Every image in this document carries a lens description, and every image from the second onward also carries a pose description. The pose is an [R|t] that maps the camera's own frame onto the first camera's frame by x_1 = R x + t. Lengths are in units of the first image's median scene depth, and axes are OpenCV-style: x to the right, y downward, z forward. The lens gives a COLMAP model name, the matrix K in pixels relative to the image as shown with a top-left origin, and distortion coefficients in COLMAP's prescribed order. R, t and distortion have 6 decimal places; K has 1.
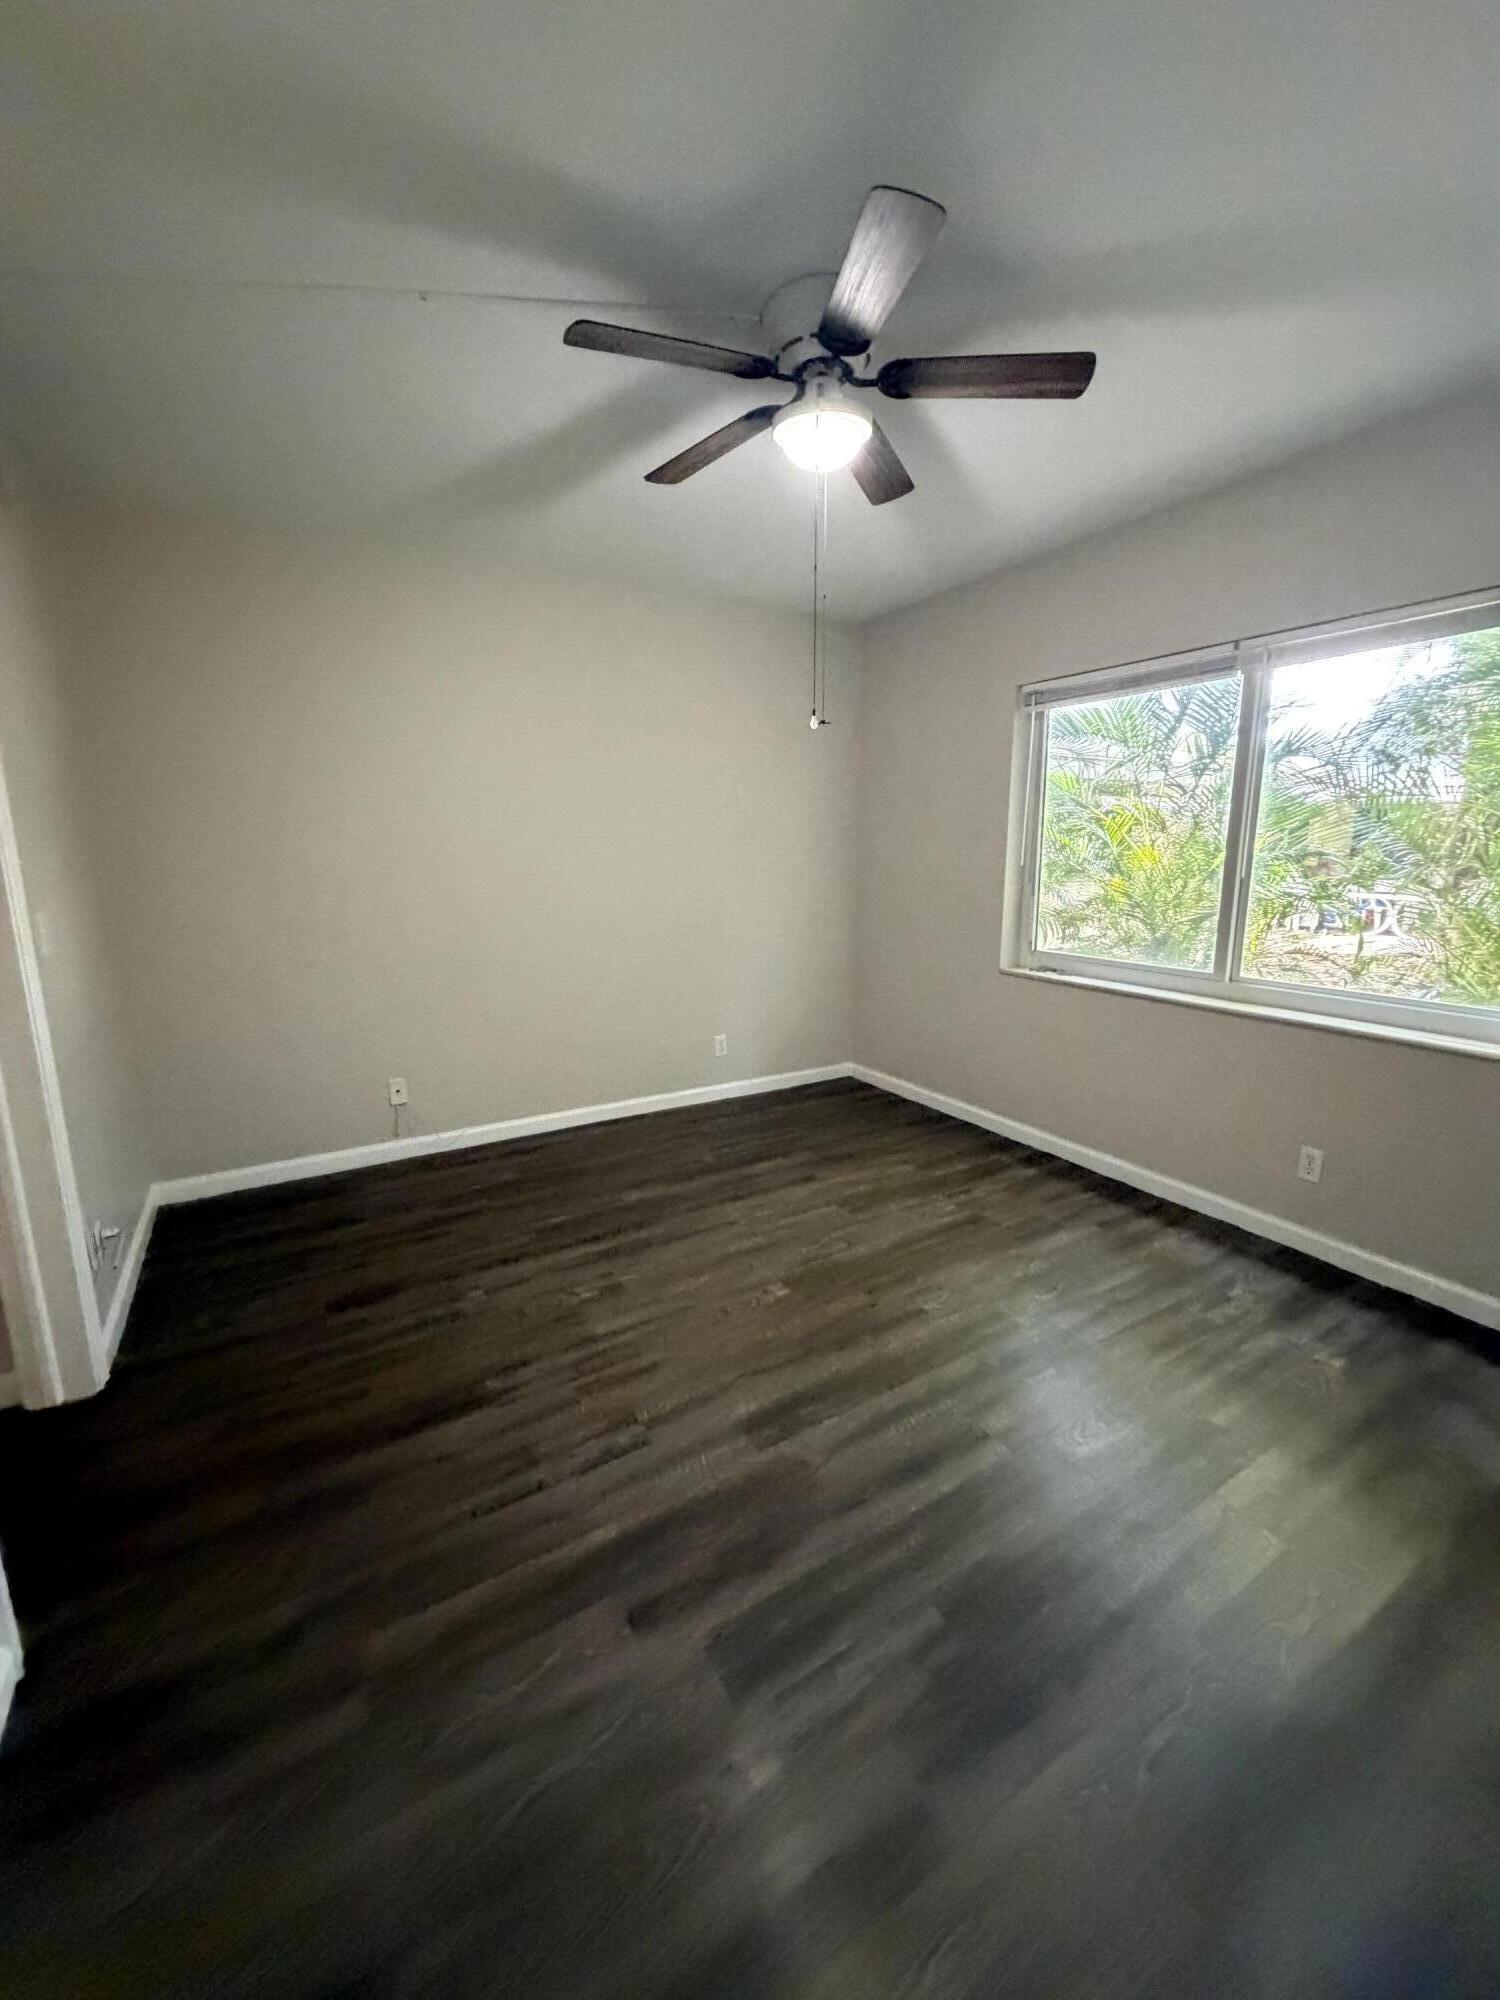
lens RADIAL K [[797.1, 0, 744.5], [0, 797.1, 996.6], [0, 0, 1]] dist [0.001122, 0.000076]
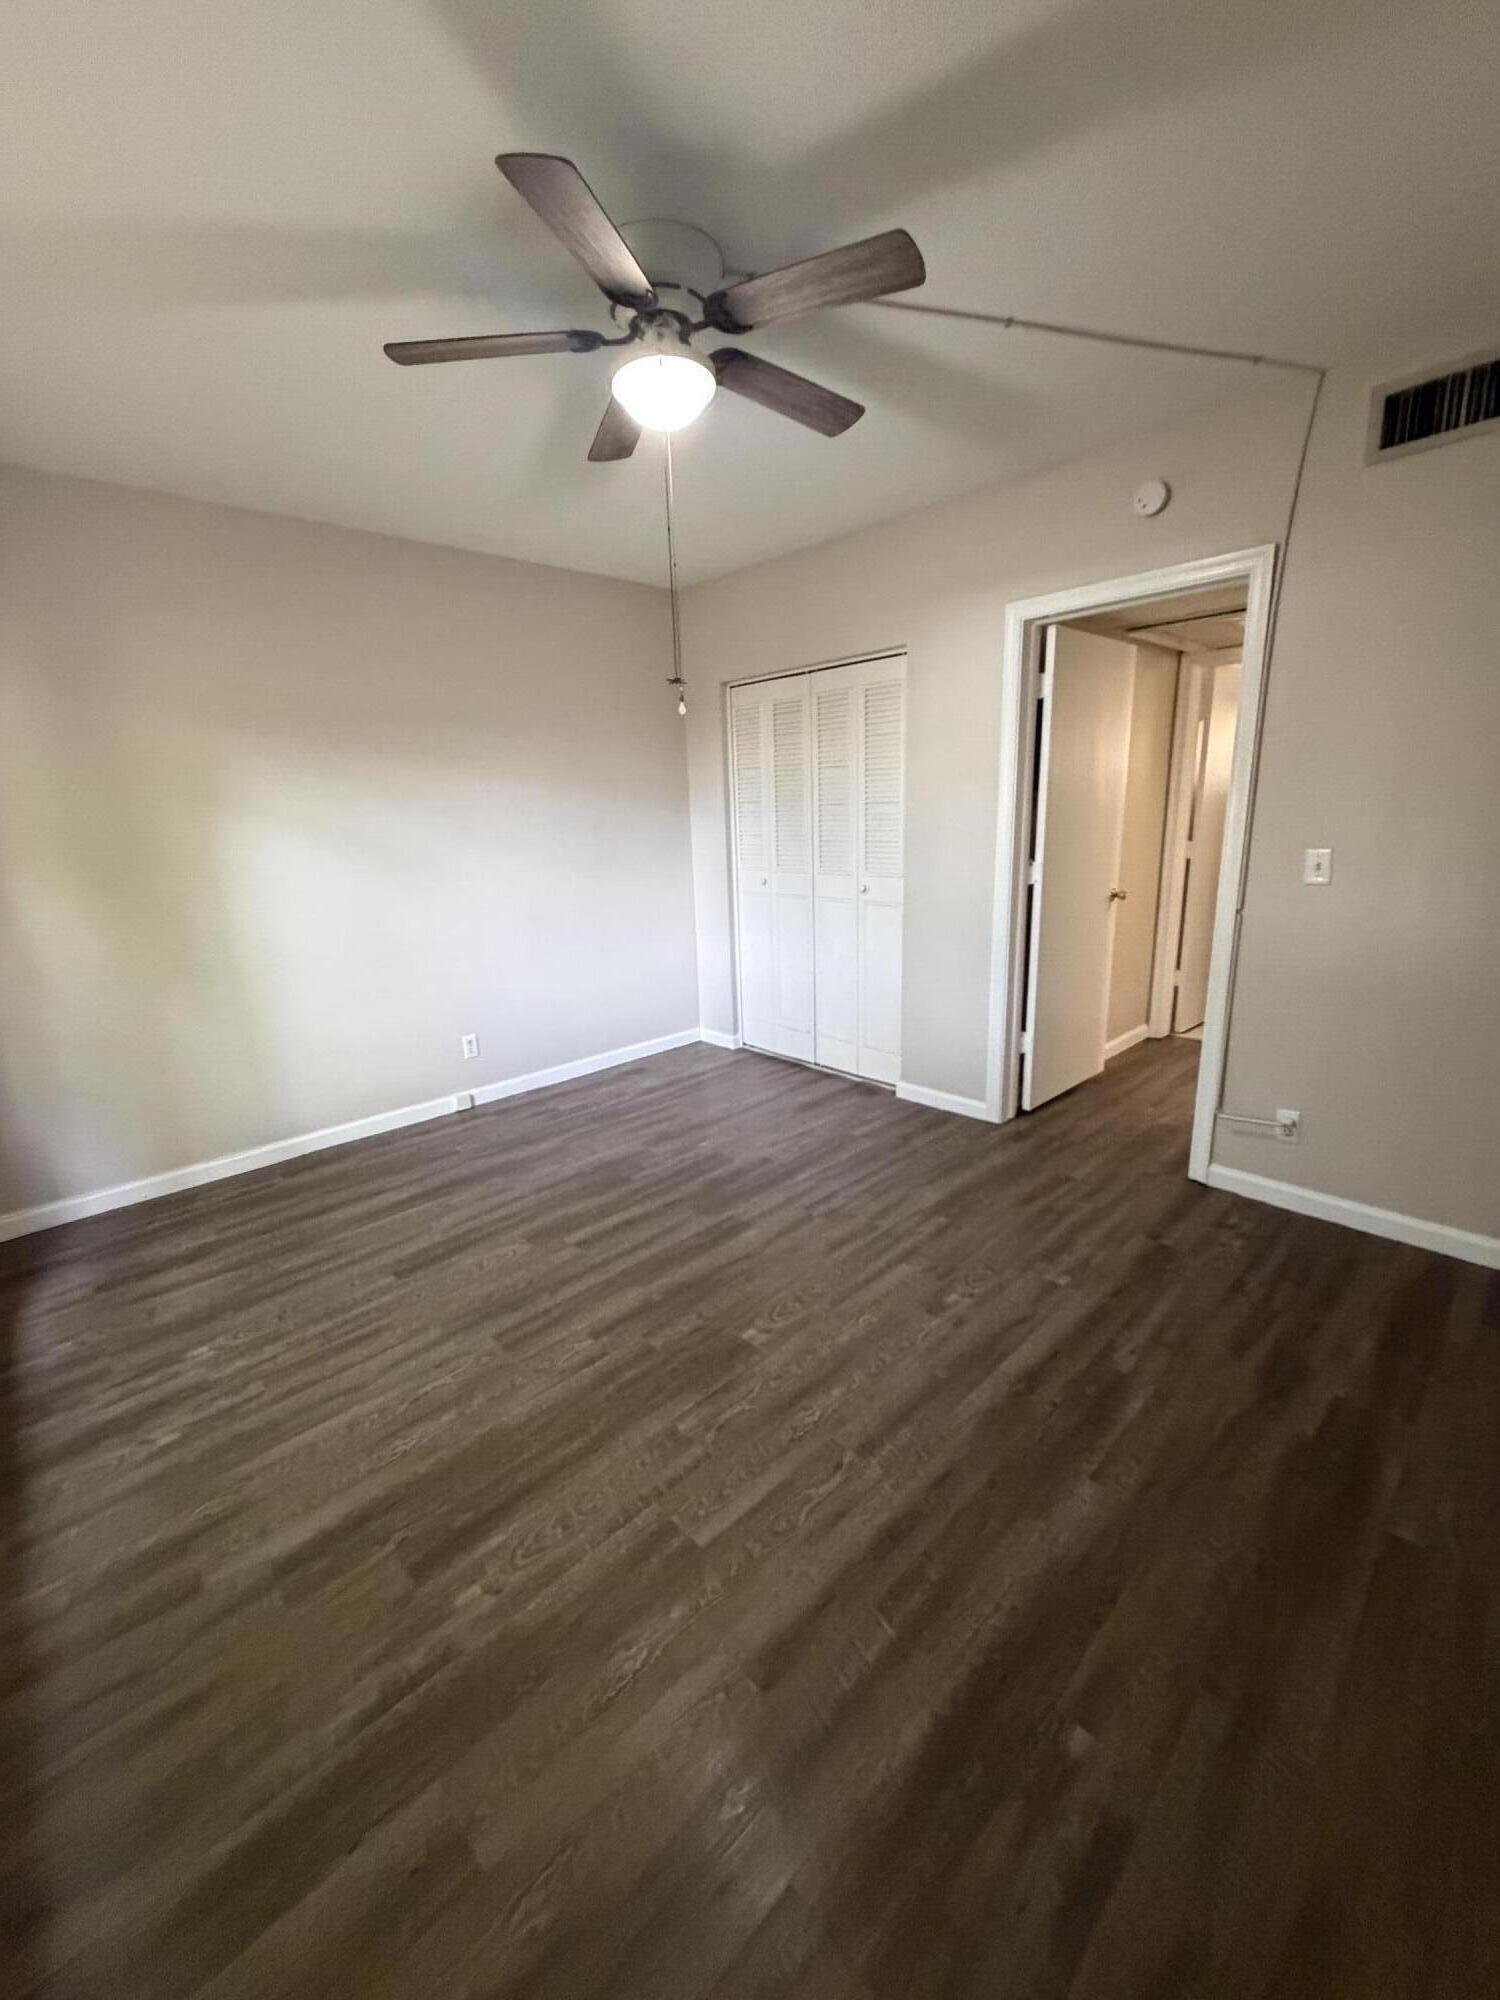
lens RADIAL K [[797.1, 0, 744.5], [0, 797.1, 996.6], [0, 0, 1]] dist [0.001122, 0.000076]
pose [[-0.976326, 0.088970, -0.197159, 0.192535], [-0.000642, 0.910295, 0.413960, -0.330894], [0.216303, 0.404287, -0.888687, 1.632329]]
